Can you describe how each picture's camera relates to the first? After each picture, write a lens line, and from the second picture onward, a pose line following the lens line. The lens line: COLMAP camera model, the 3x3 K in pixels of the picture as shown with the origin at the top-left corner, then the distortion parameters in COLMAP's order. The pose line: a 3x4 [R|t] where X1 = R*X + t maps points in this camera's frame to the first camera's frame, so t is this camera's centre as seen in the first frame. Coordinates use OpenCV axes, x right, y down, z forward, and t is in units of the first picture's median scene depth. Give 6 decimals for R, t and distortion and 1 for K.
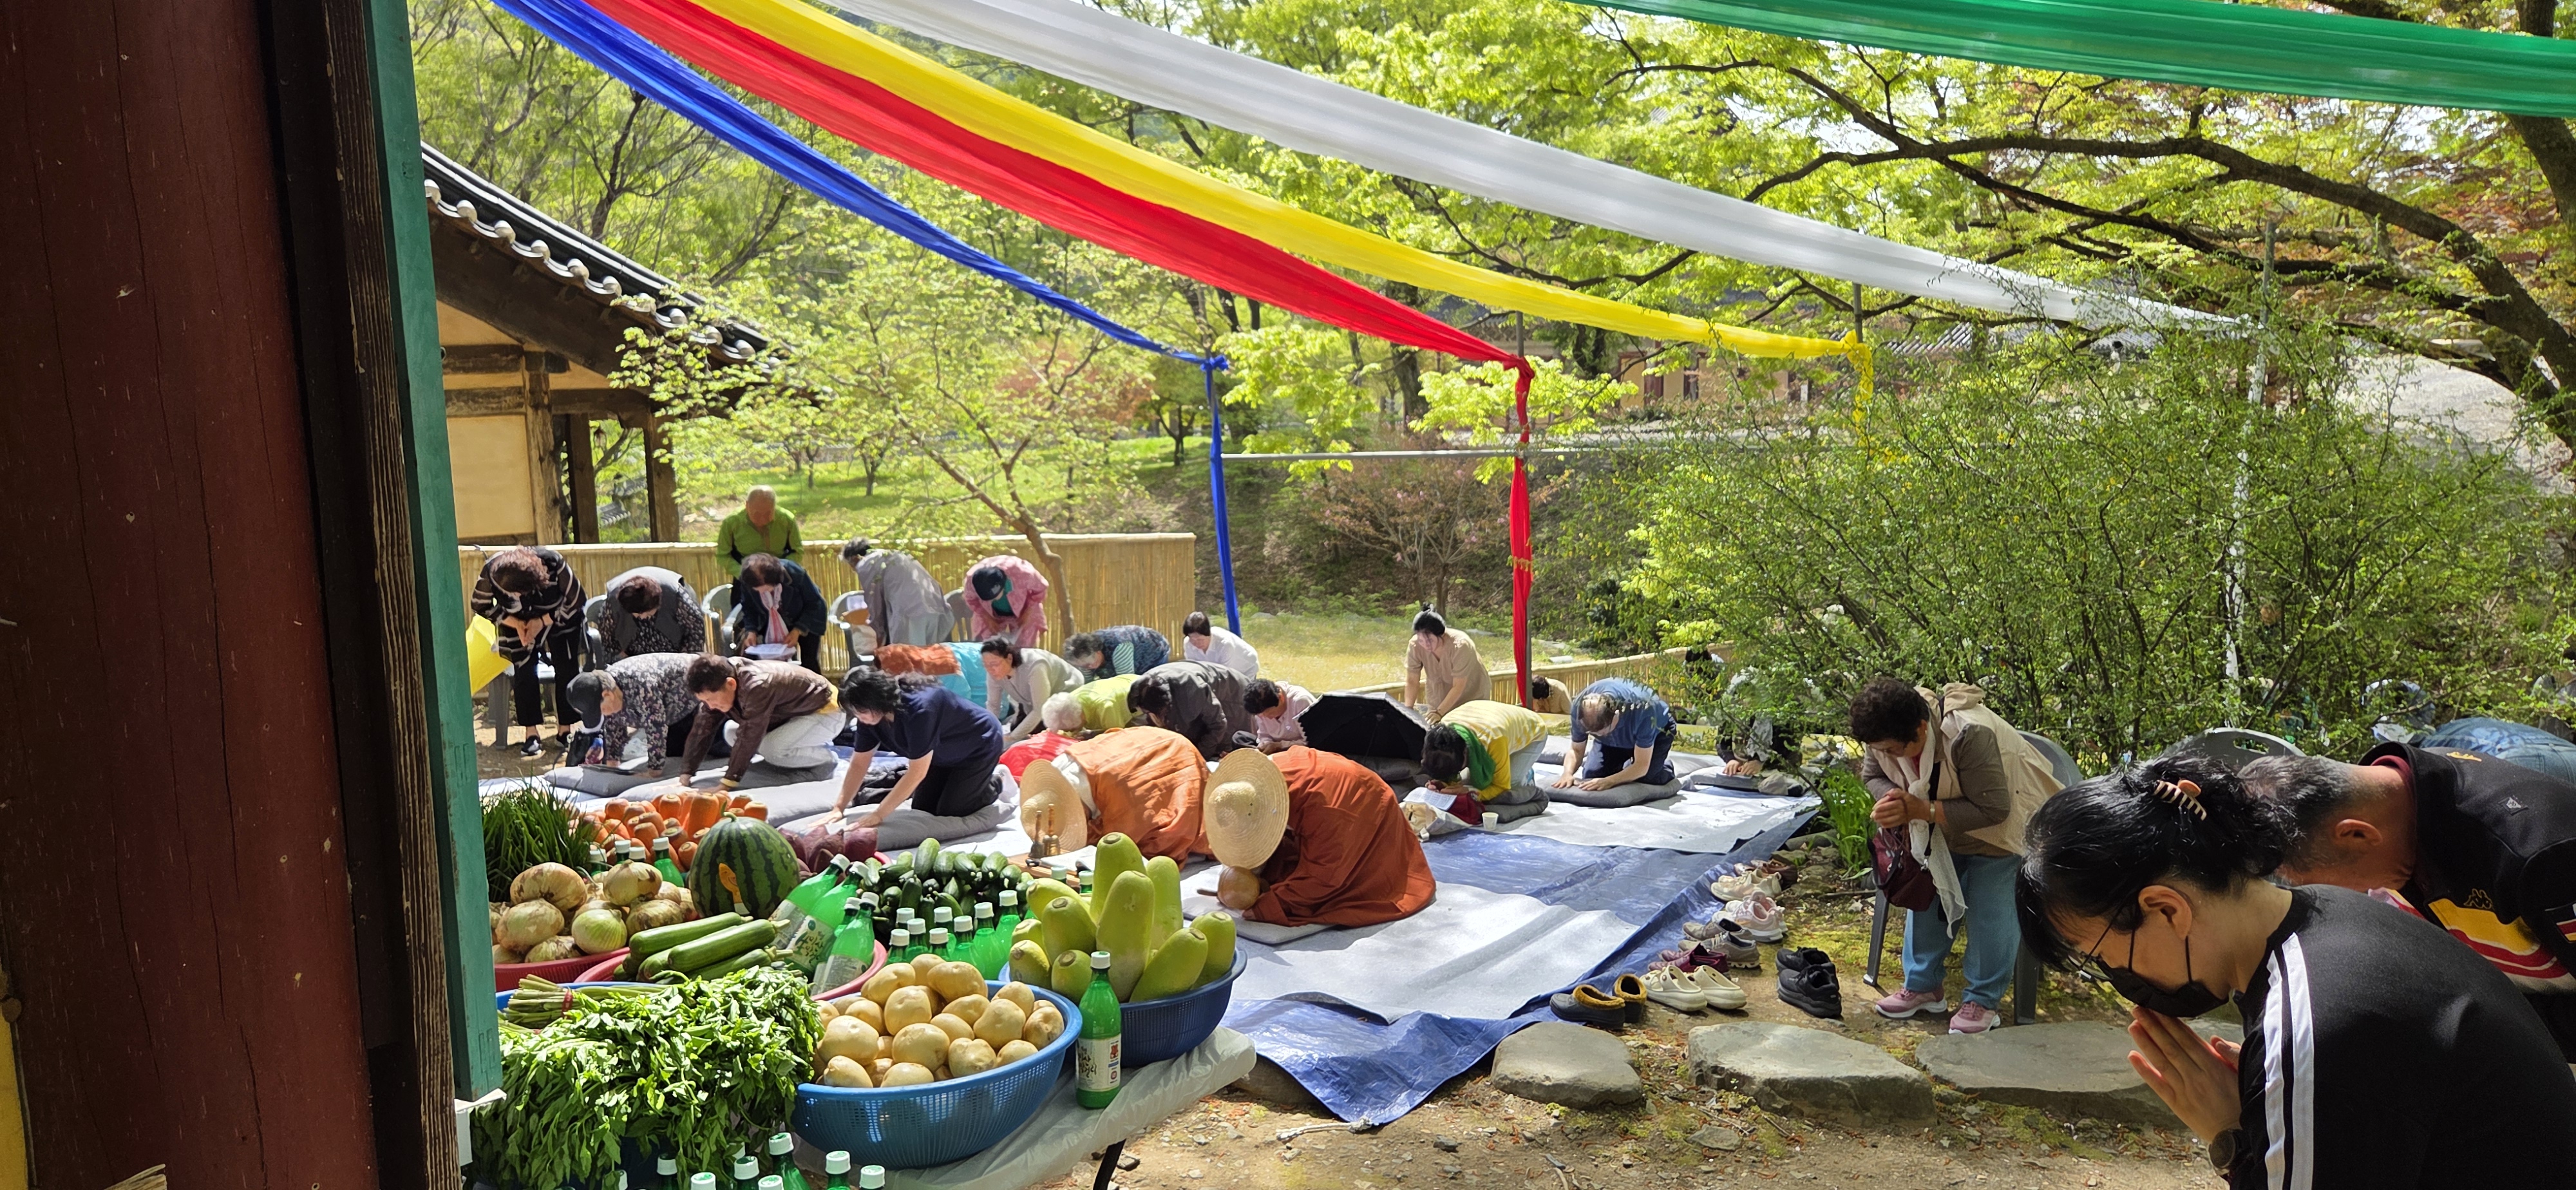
lens RADIAL K [[1699.1, 0, 1288.6], [0, 1699.1, 598.7], [0, 0, 1]] dist [0.038596, -0.025737]
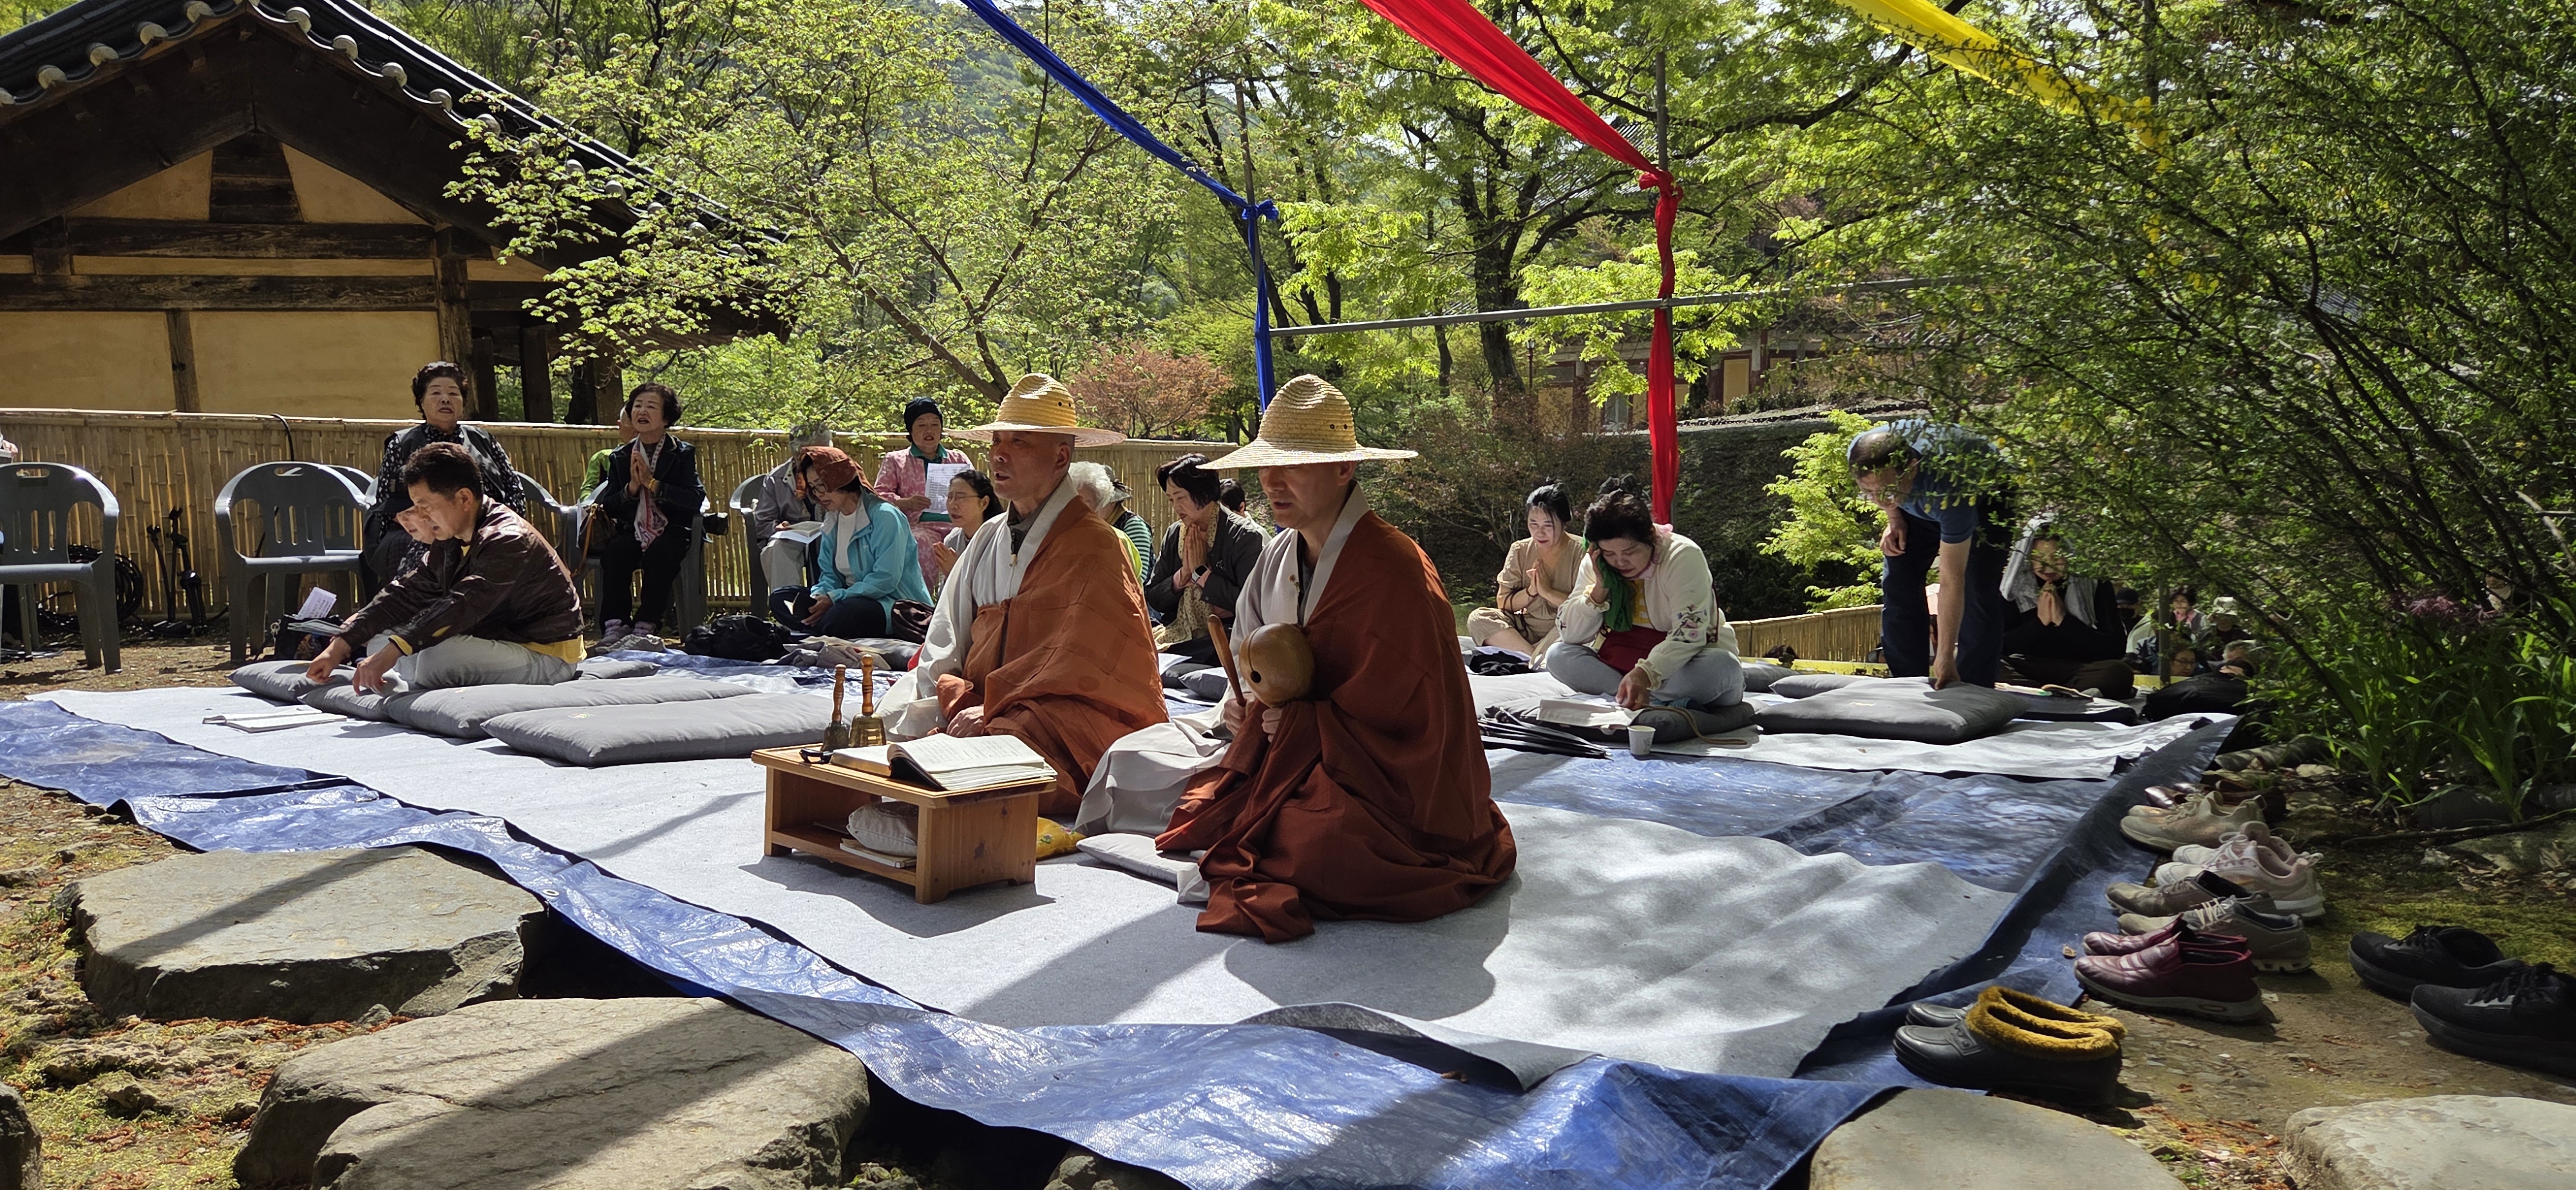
lens RADIAL K [[1699.1, 0, 1283.7], [0, 1699.1, 593.2], [0, 0, 1]] dist [0.038596, -0.025737]
pose [[0.998531, 0.000628, -0.054176, 0.015909], [-0.001870, 0.999737, -0.022869, 0.090219], [0.054147, 0.022937, 0.998269, 0.374142]]
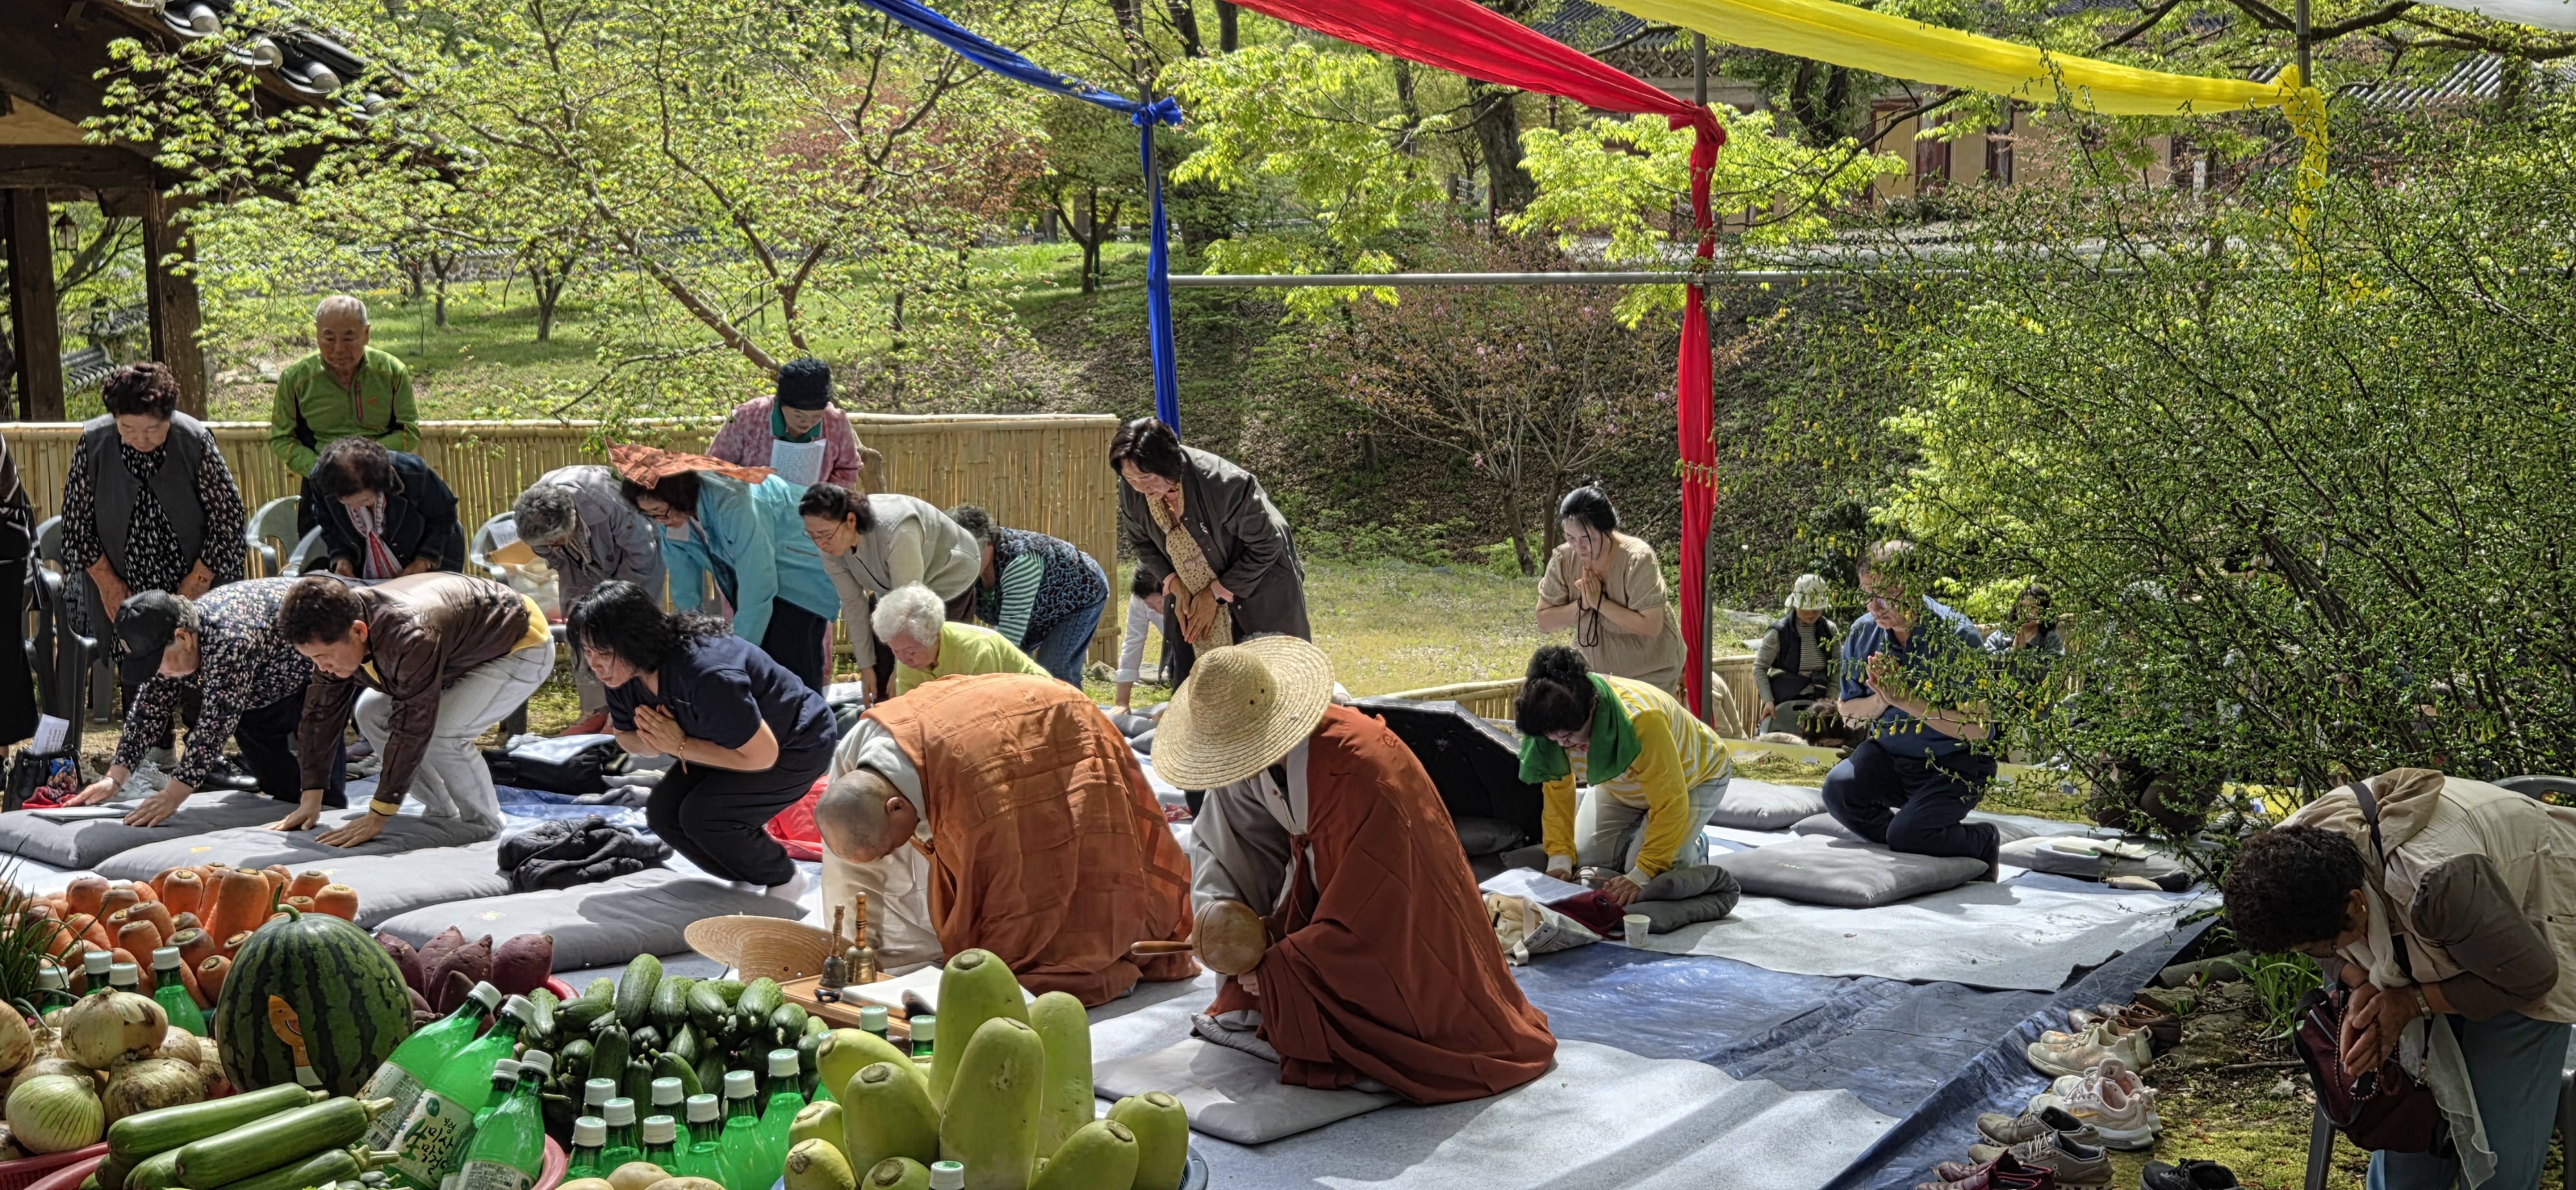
lens RADIAL K [[2992.2, 0, 1269.6], [0, 2992.2, 607.4], [0, 0, 1]] dist [0.038896, 0.000000]
pose [[0.999937, 0.010615, -0.003592, -0.000970], [-0.010519, 0.999612, 0.025795, -0.000535], [0.003865, -0.025755, 0.999661, 0.006565]]
